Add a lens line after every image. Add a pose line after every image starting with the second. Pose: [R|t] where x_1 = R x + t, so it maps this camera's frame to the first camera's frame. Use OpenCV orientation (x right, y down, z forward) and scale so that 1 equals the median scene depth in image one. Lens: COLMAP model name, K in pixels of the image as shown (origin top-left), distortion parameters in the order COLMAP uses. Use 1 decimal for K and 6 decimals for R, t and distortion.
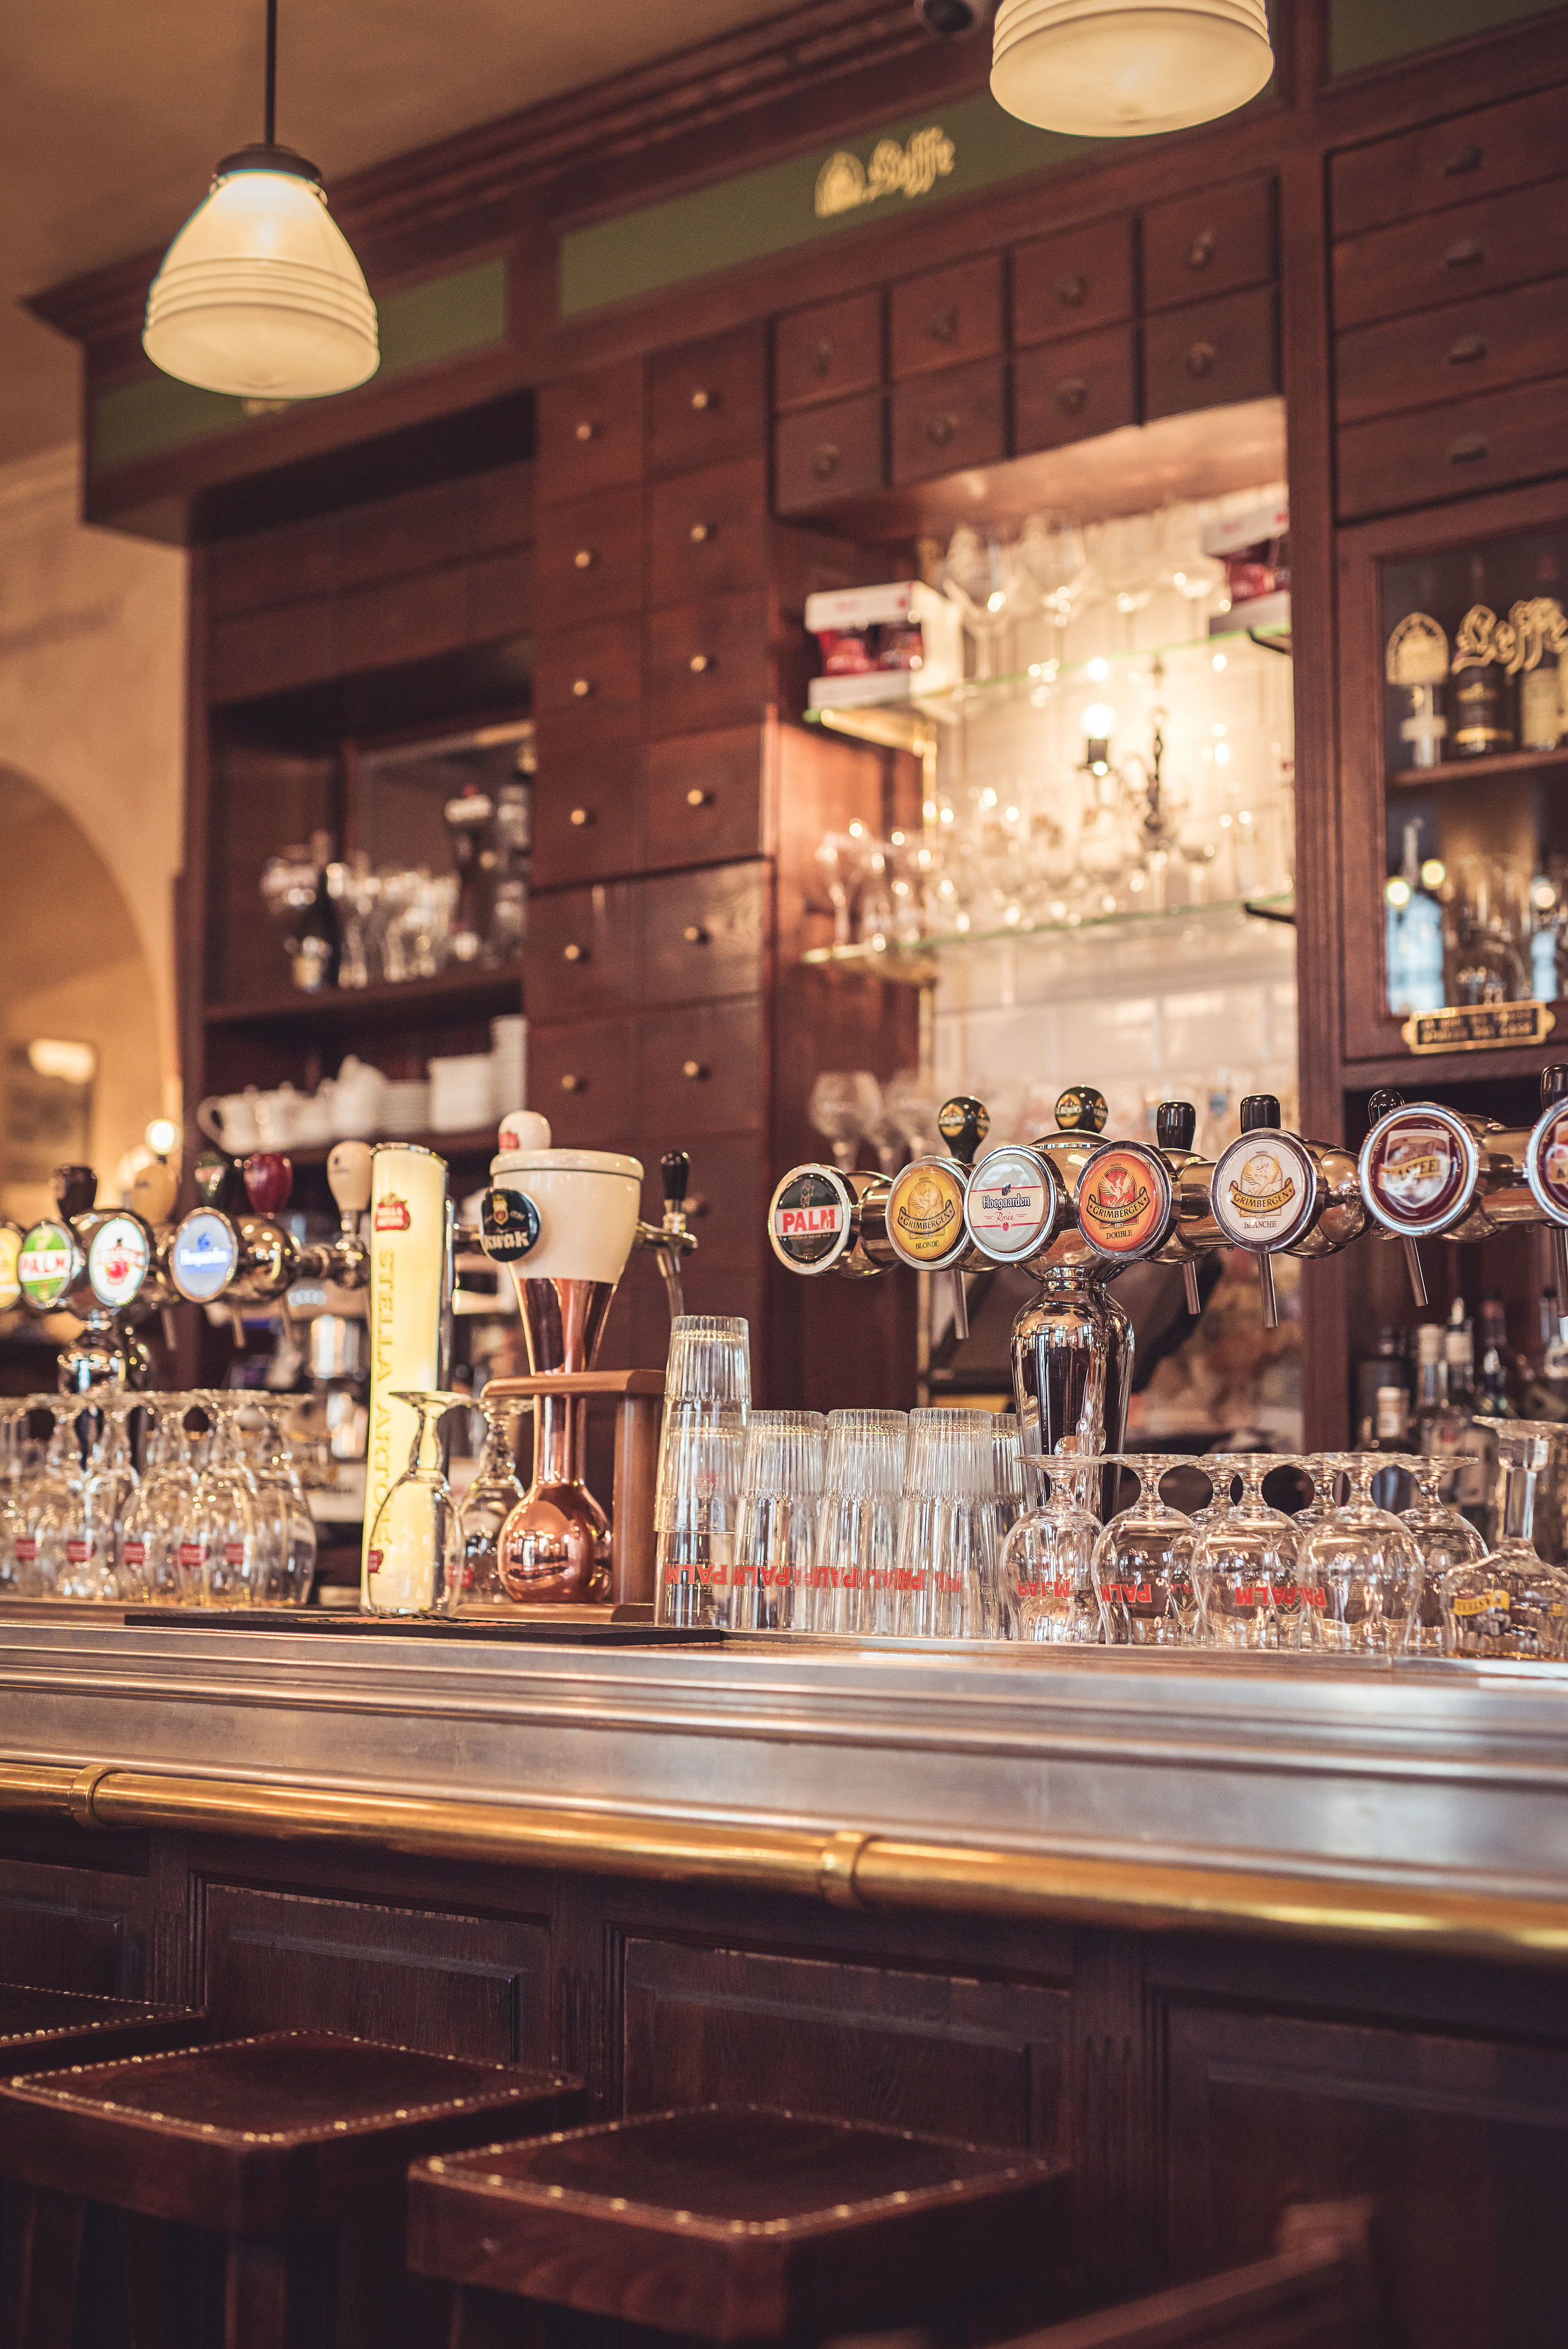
lens RADIAL K [[3304.8, 0, 784.0], [0, 3304.8, 1174.5], [0, 0, 1]] dist [-0.017209, 0.049410]
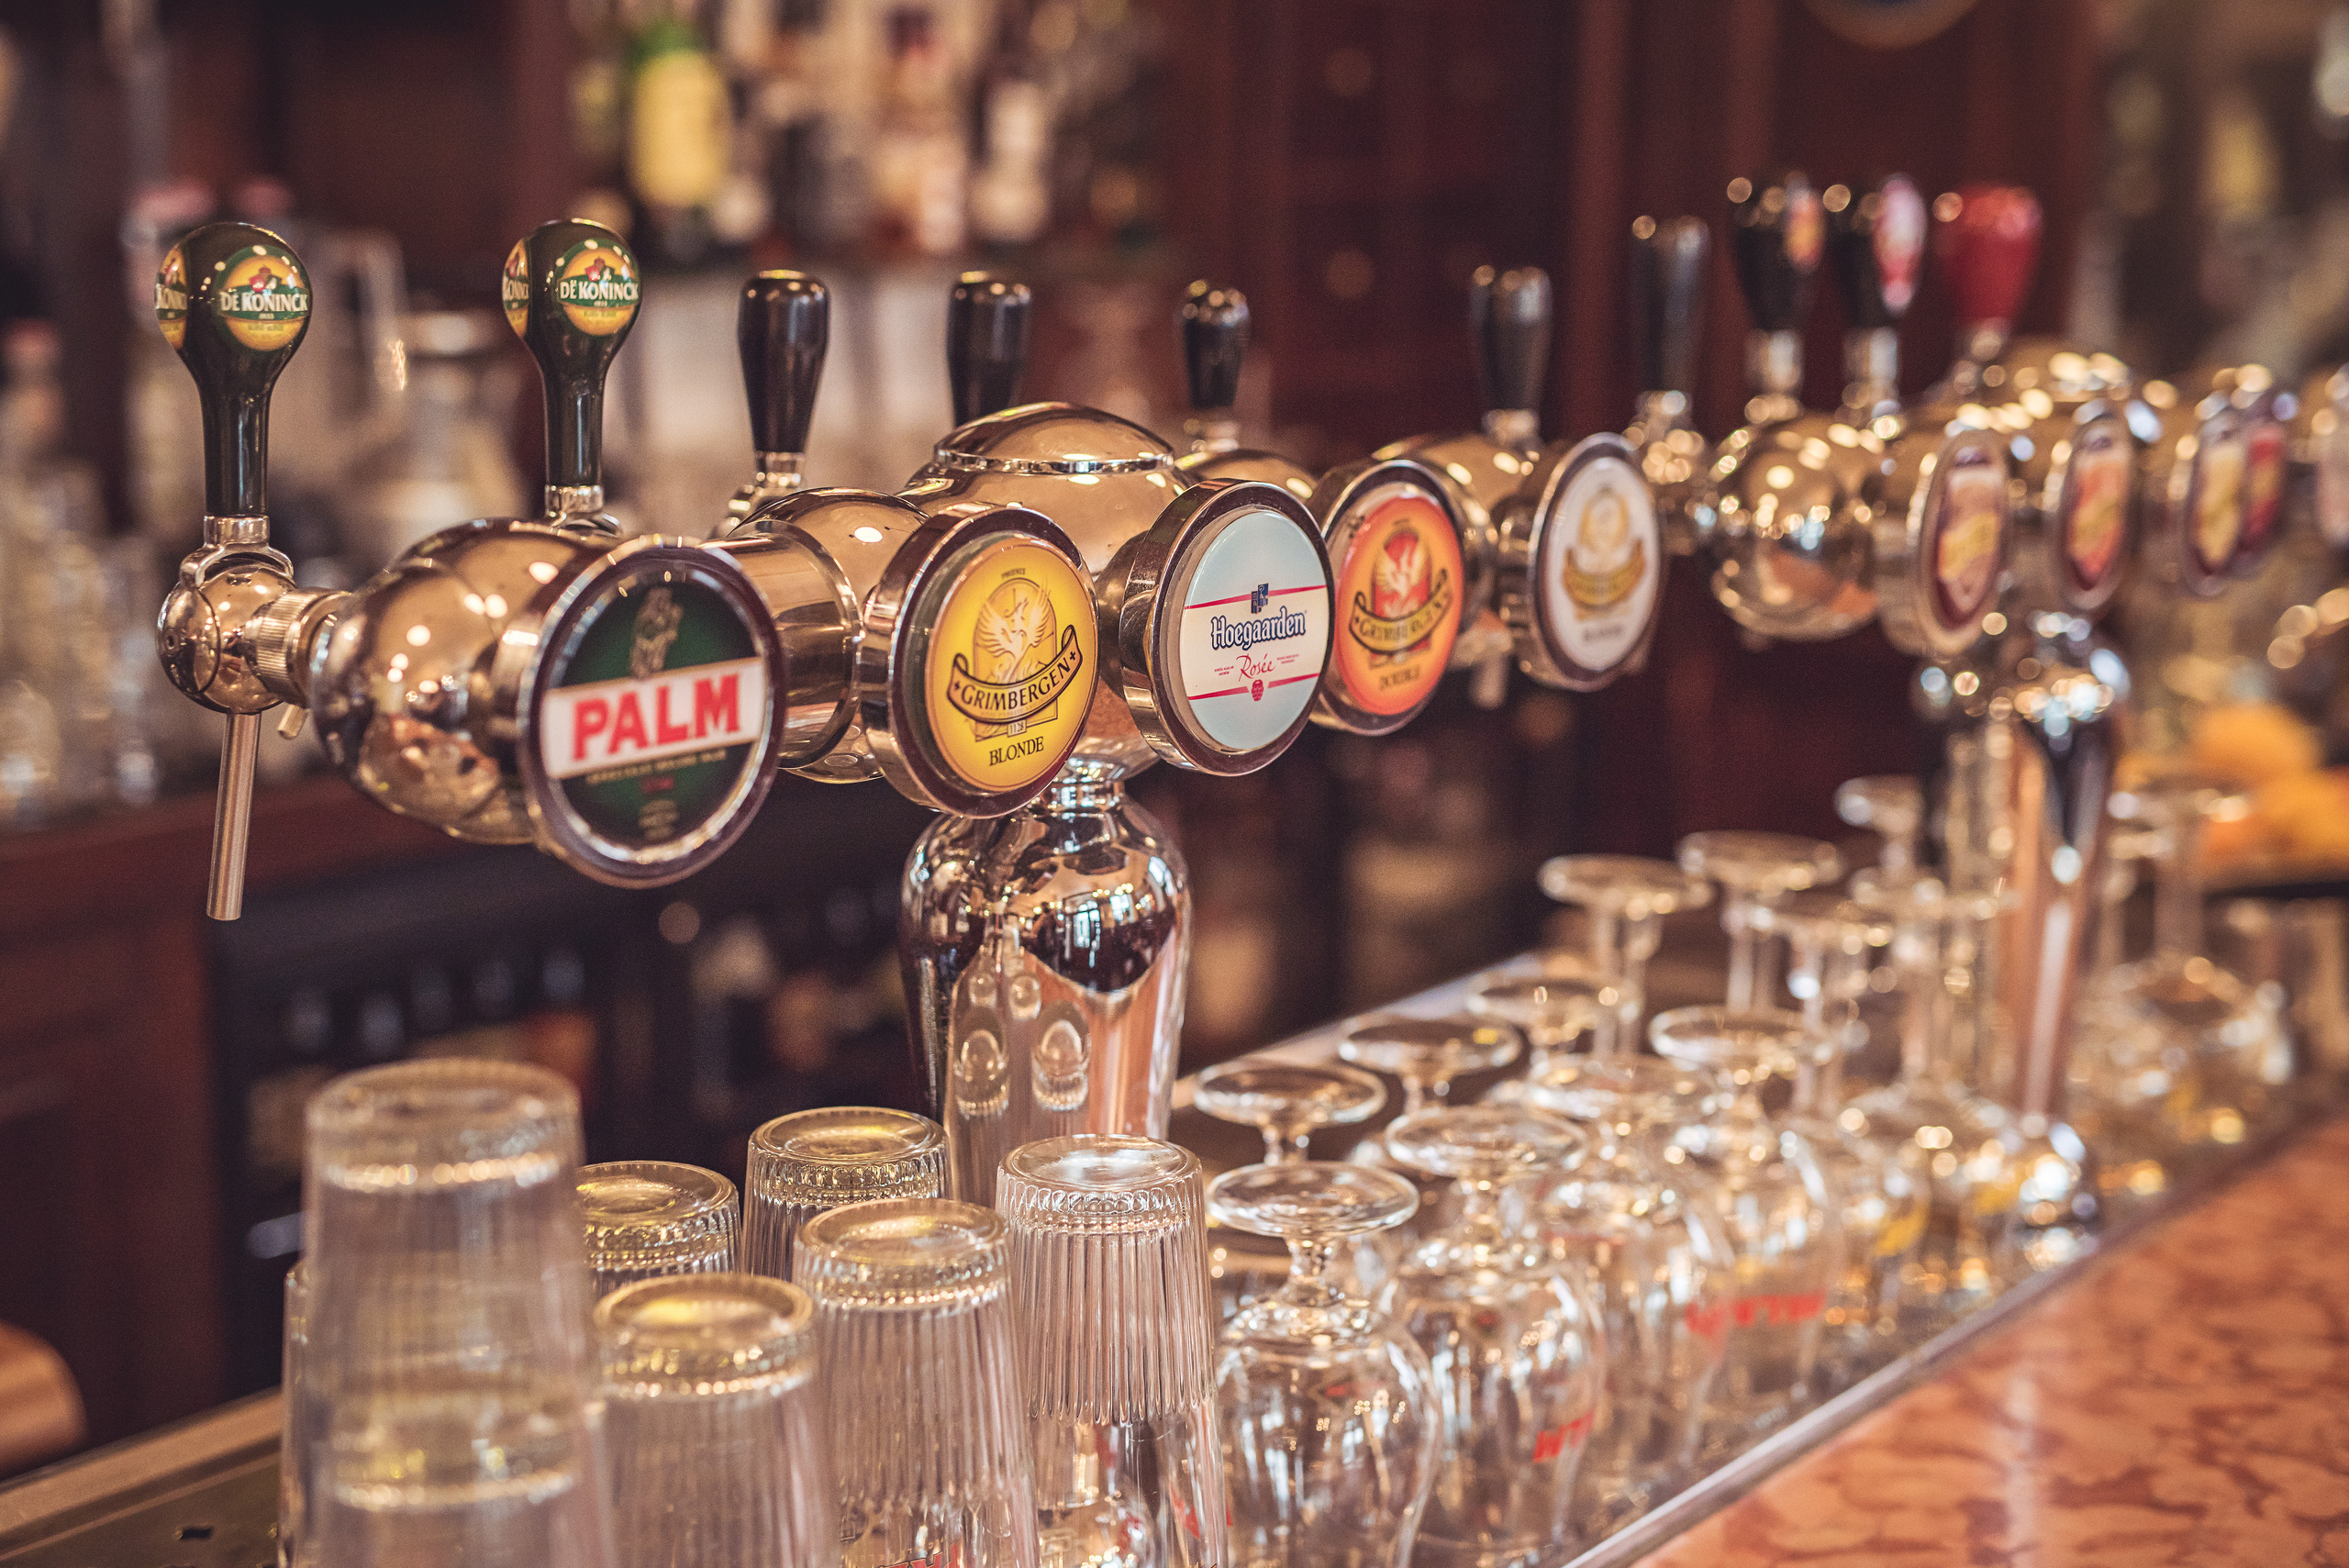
lens RADIAL K [[3304.7, 0, 1174.5], [0, 3304.7, 784.0], [0, 0, 1]] dist [-0.017209, 0.049410]
pose [[-0.039124, -0.206878, 0.977584, -0.213893], [-0.113491, 0.972922, 0.201350, -0.034471], [-0.992768, -0.103070, -0.061543, 0.673506]]
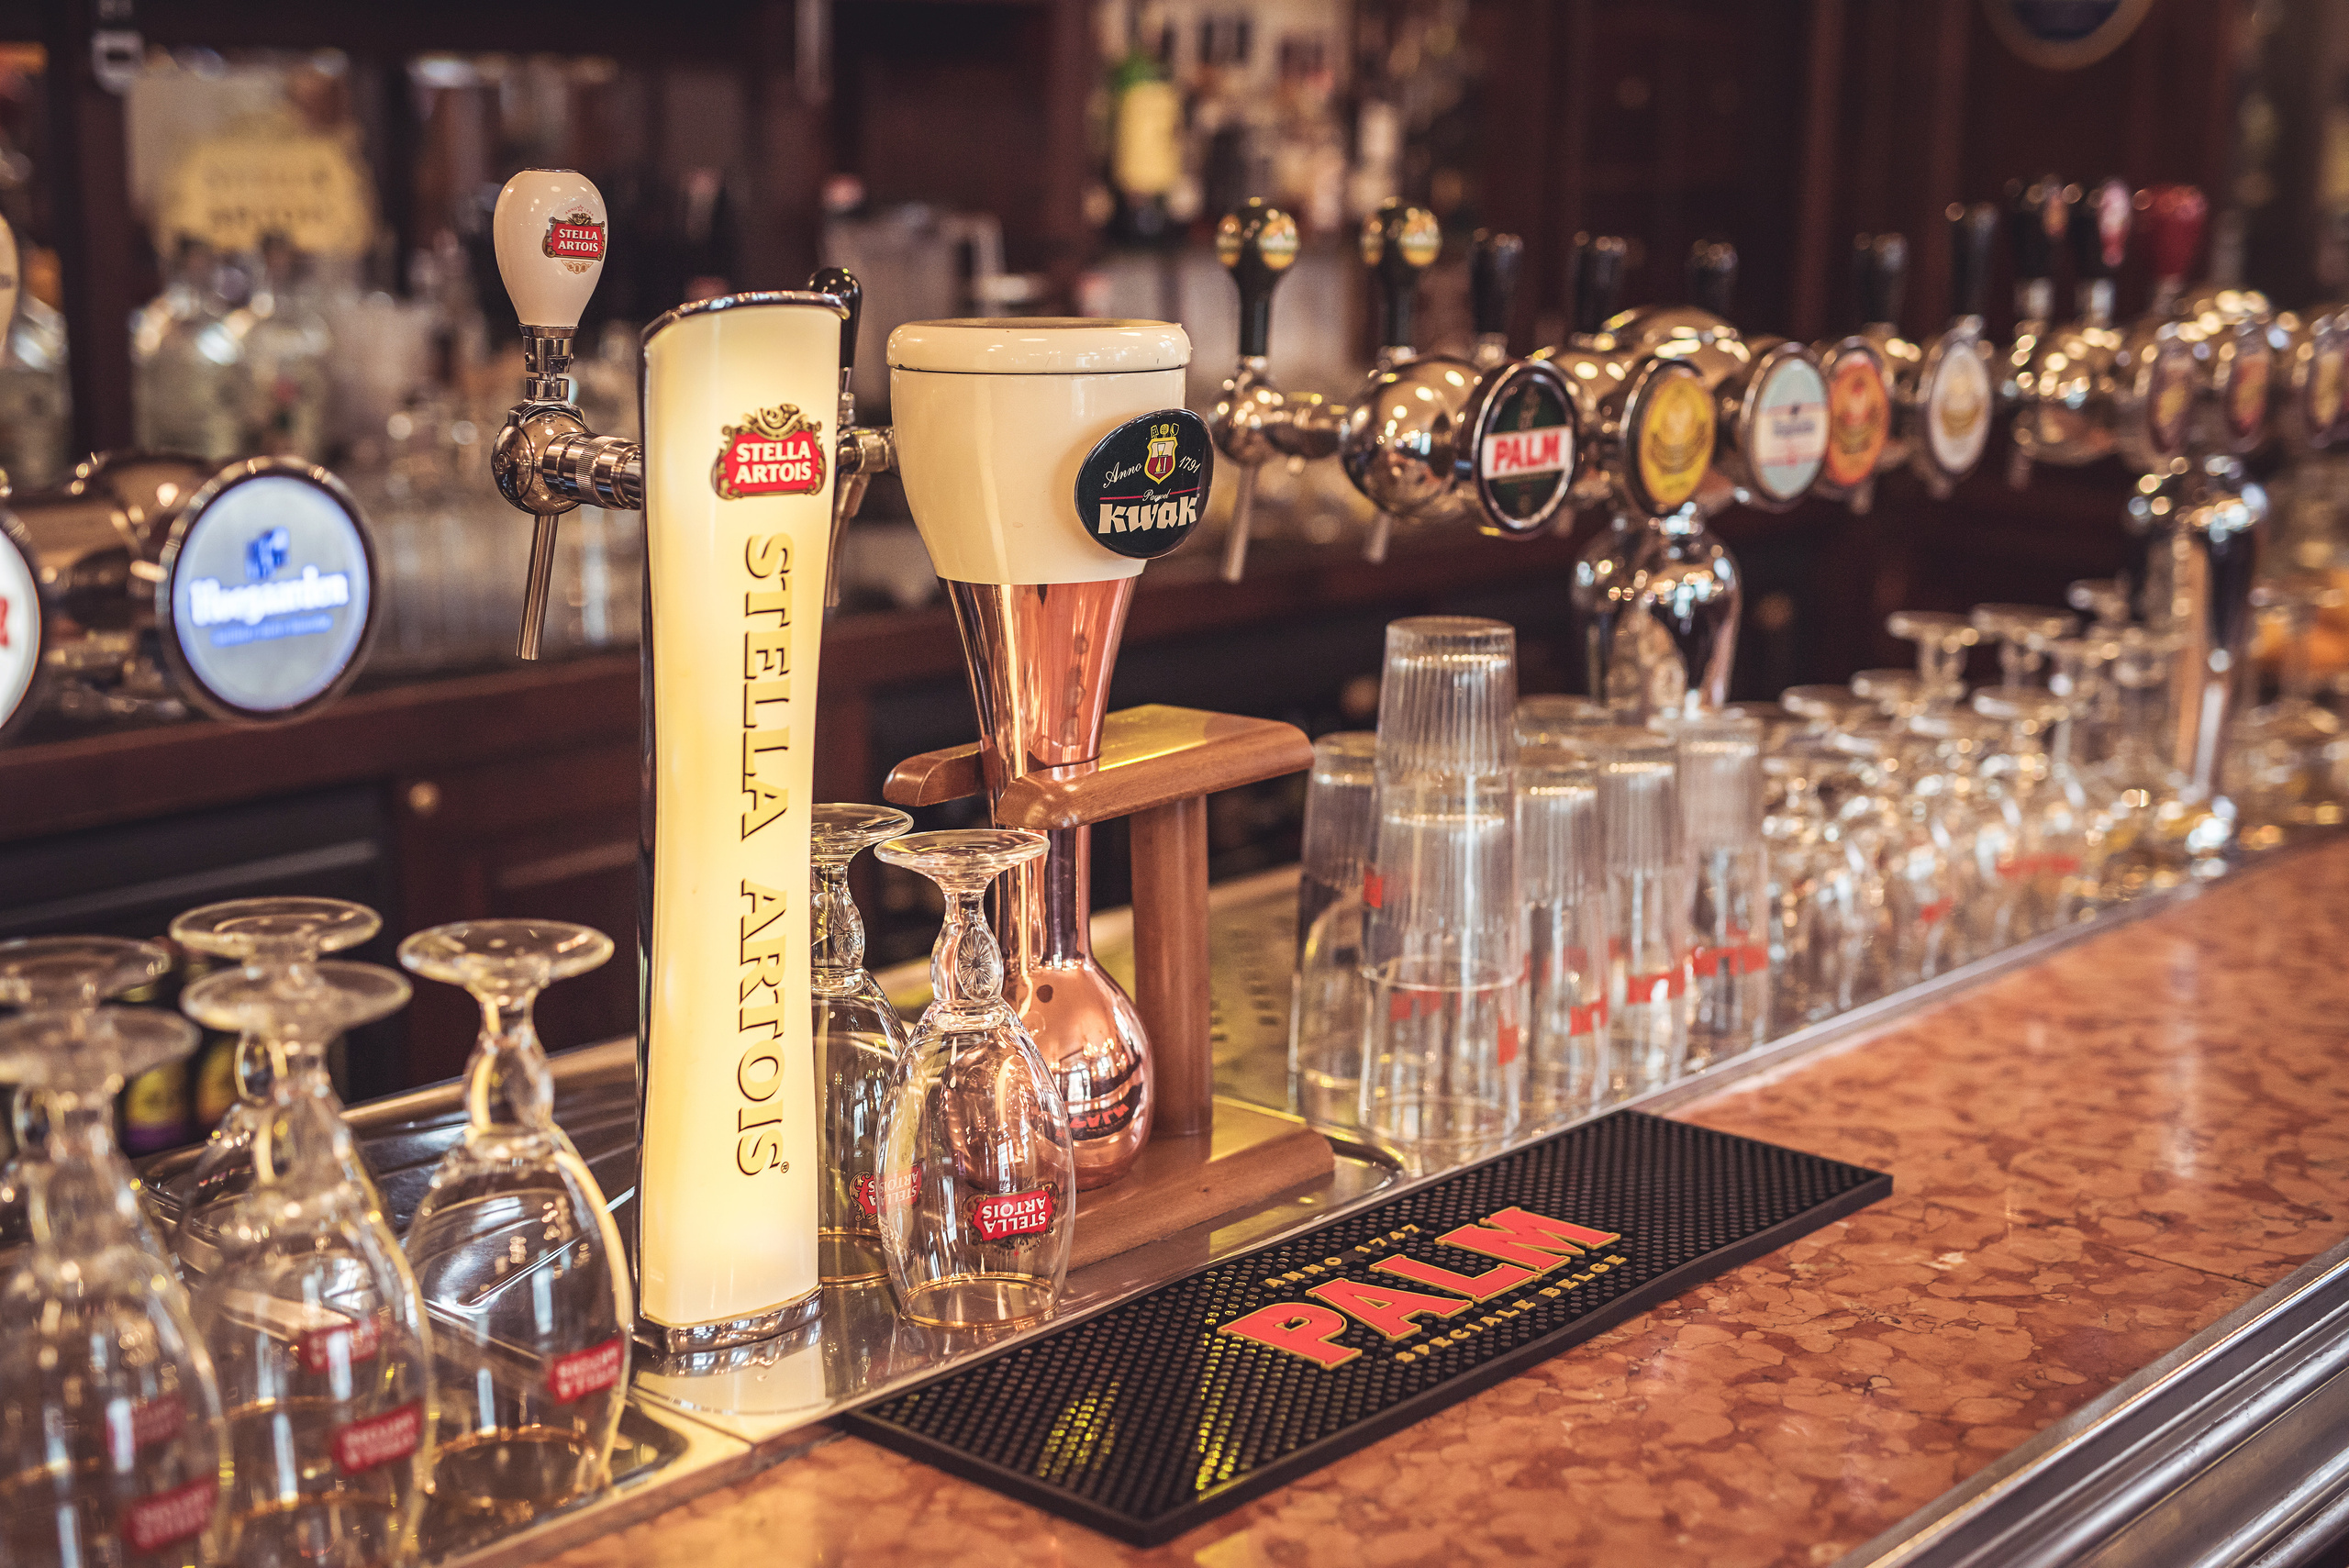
lens RADIAL K [[3304.7, 0, 1174.5], [0, 3304.7, 784.0], [0, 0, 1]] dist [-0.017209, 0.049410]
pose [[-0.008919, -0.209054, 0.977863, -0.431371], [-0.116150, 0.971500, 0.206634, -0.032591], [-0.993192, -0.111736, -0.032946, 0.750648]]
